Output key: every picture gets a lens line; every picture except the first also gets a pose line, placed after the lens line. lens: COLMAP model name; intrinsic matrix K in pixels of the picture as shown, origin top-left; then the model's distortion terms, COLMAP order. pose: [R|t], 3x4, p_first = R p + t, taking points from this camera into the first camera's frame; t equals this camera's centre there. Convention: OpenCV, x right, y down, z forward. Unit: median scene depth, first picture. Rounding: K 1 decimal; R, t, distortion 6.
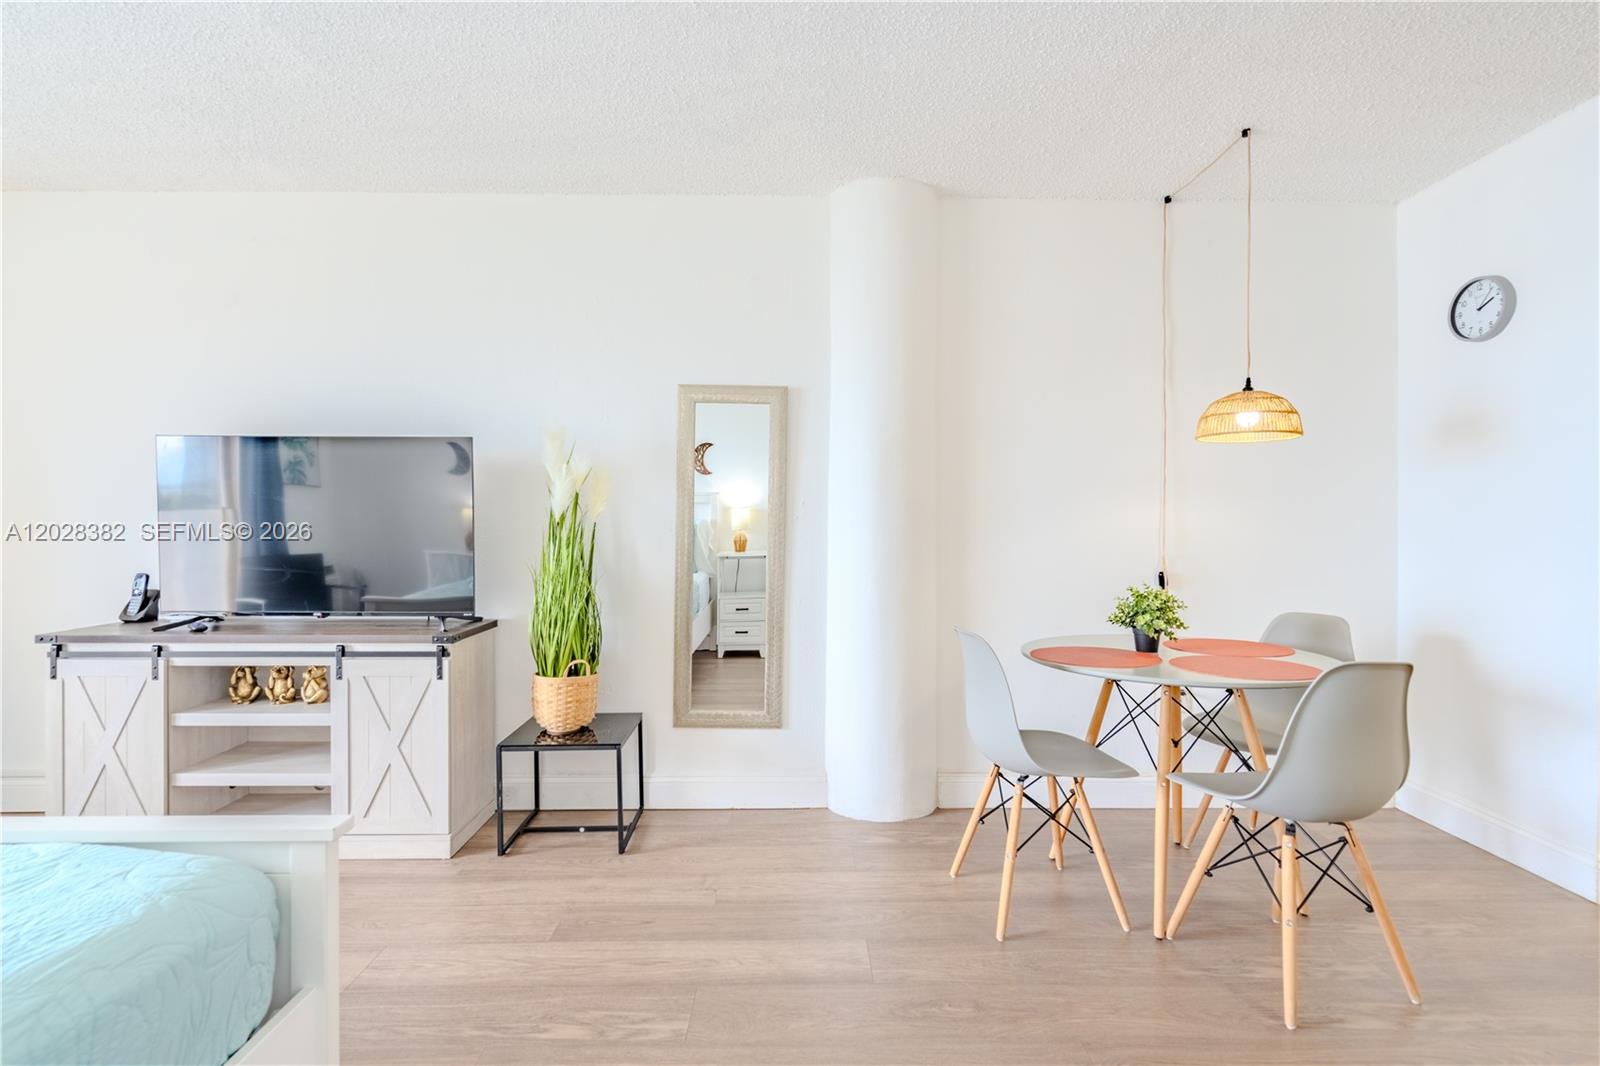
lens RADIAL K [[728.8, 0, 799.7], [0, 728.8, 528.1], [0, 0, 1]] dist [-0.001645, -0.000716]
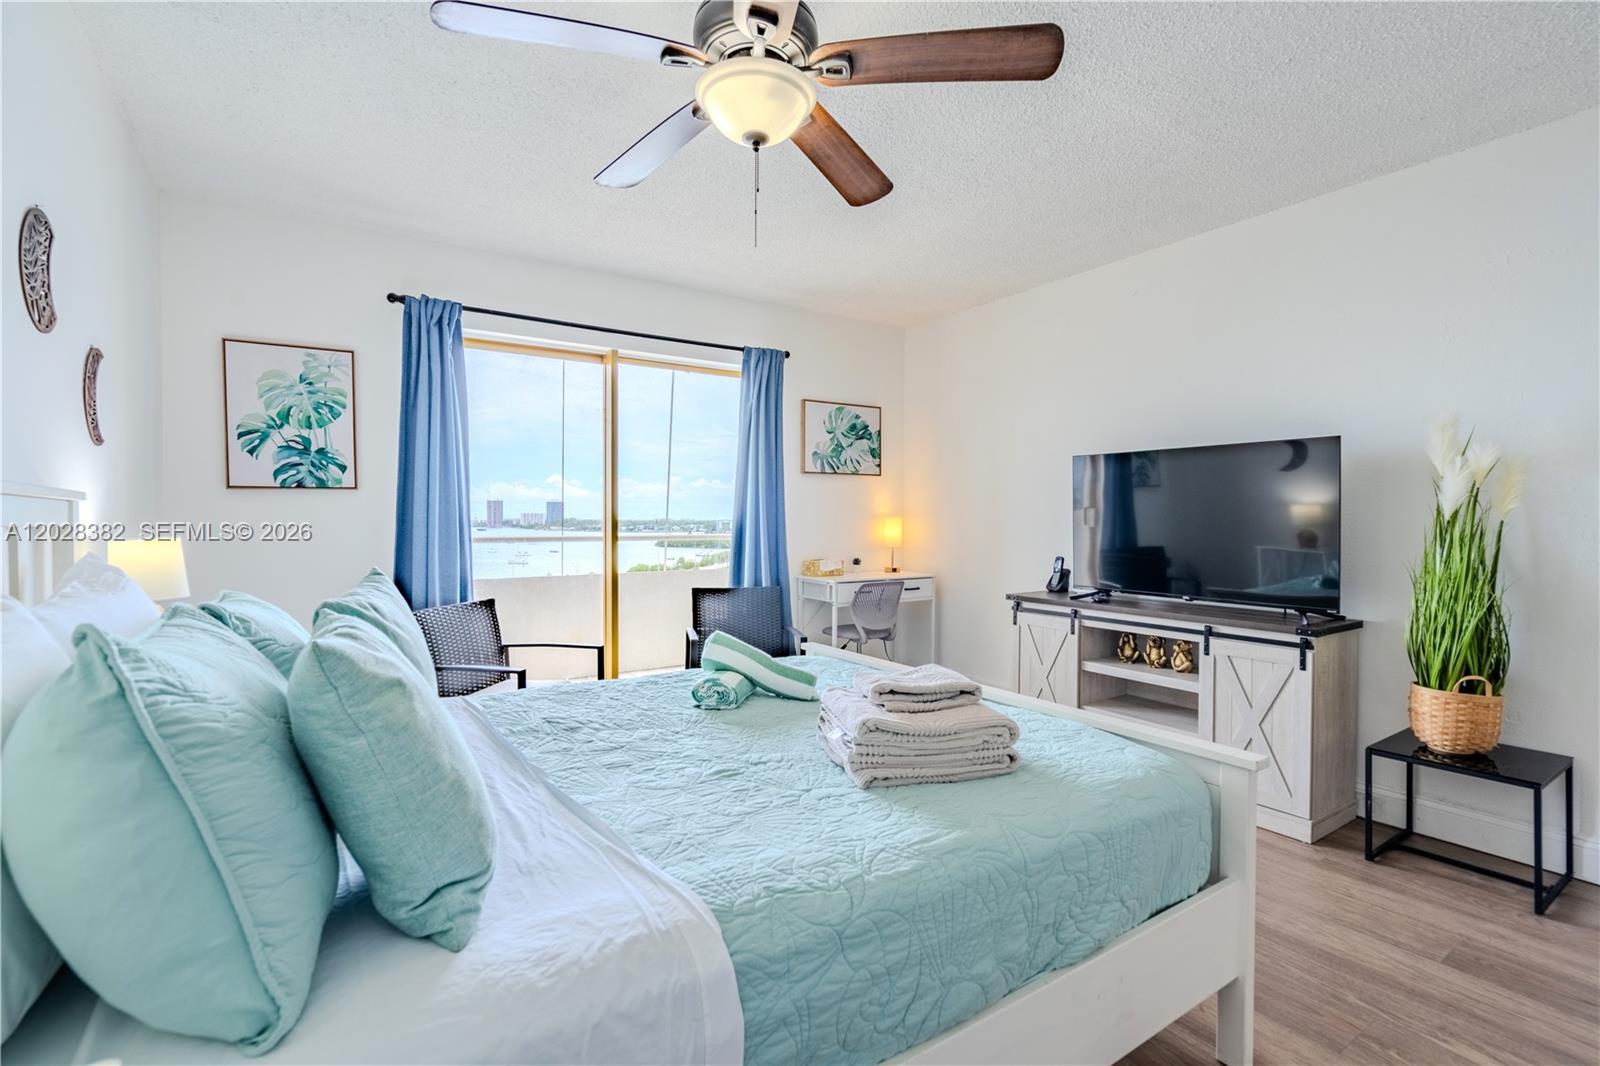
lens RADIAL K [[728.8, 0, 799.7], [0, 728.8, 528.1], [0, 0, 1]] dist [-0.001645, -0.000716]
pose [[0.535500, 0.010764, -0.844466, 0.001526], [-0.007206, 0.999941, 0.008177, -0.000214], [0.844504, 0.001707, 0.535546, -0.168841]]
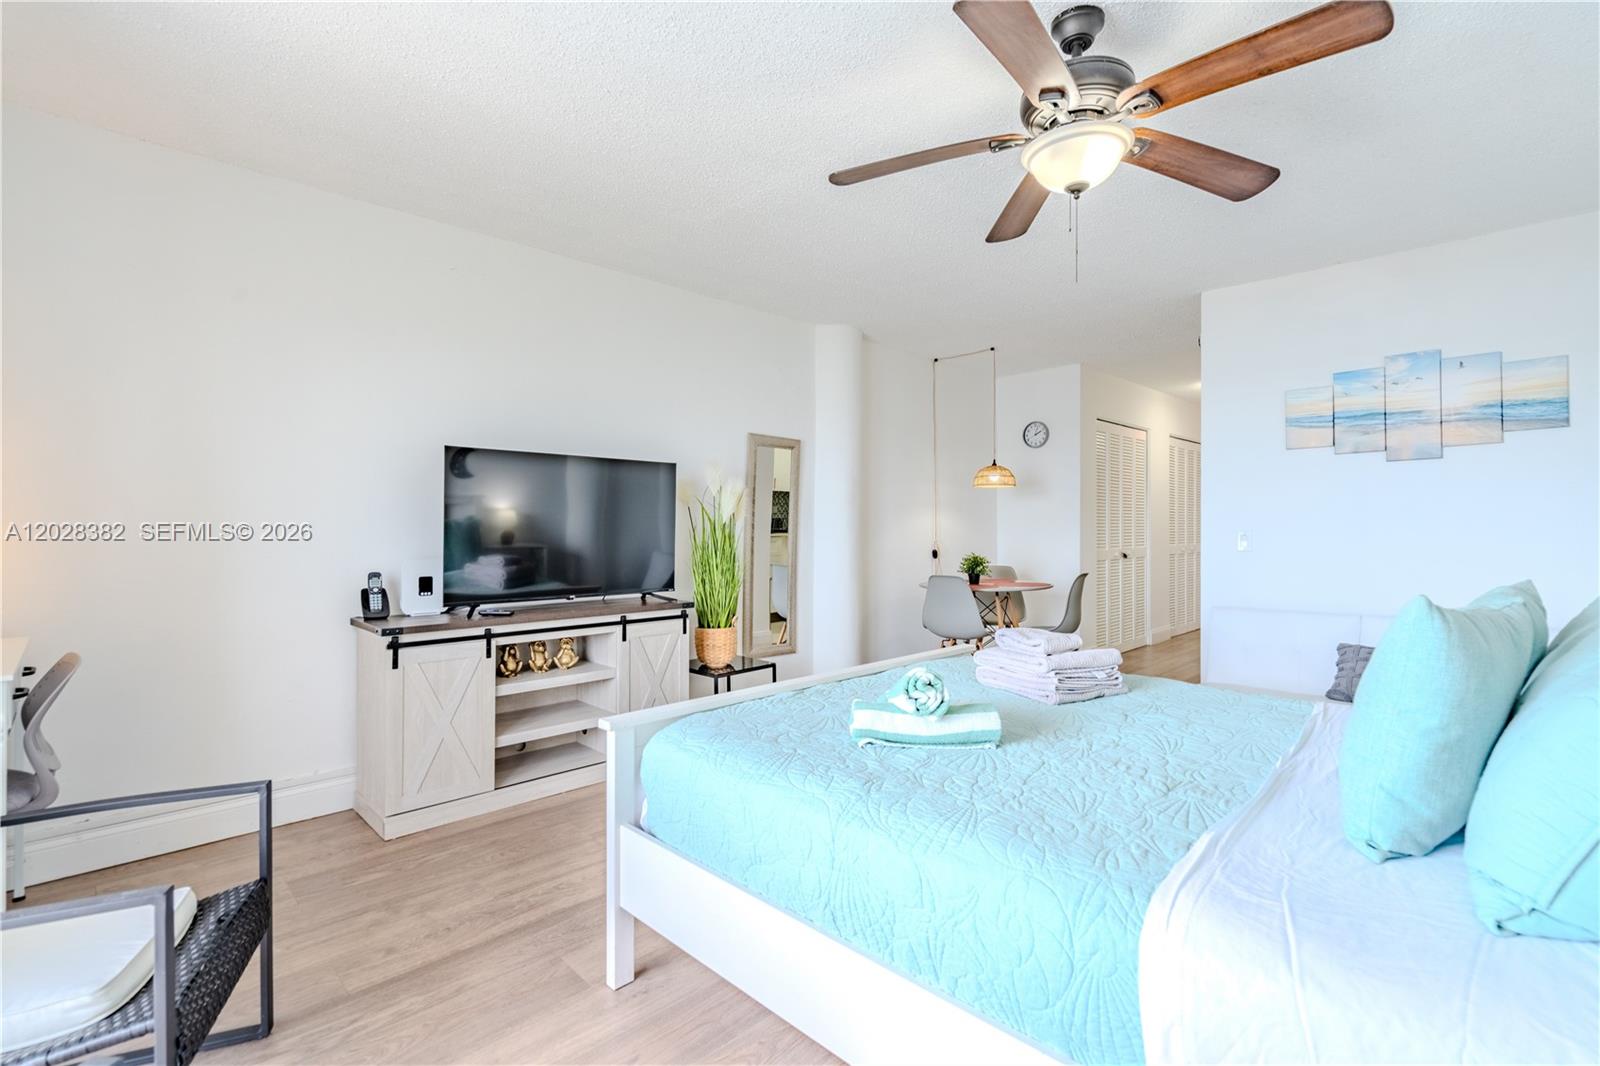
lens RADIAL K [[735.7, 0, 808.3], [0, 735.7, 526.1], [0, 0, 1]] dist [-0.001336, -0.000556]
pose [[0.717151, 0.000804, 0.696917, -1.275420], [0.003203, 0.999985, -0.004449, 0.003465], [-0.696910, 0.005423, 0.717138, -0.197896]]
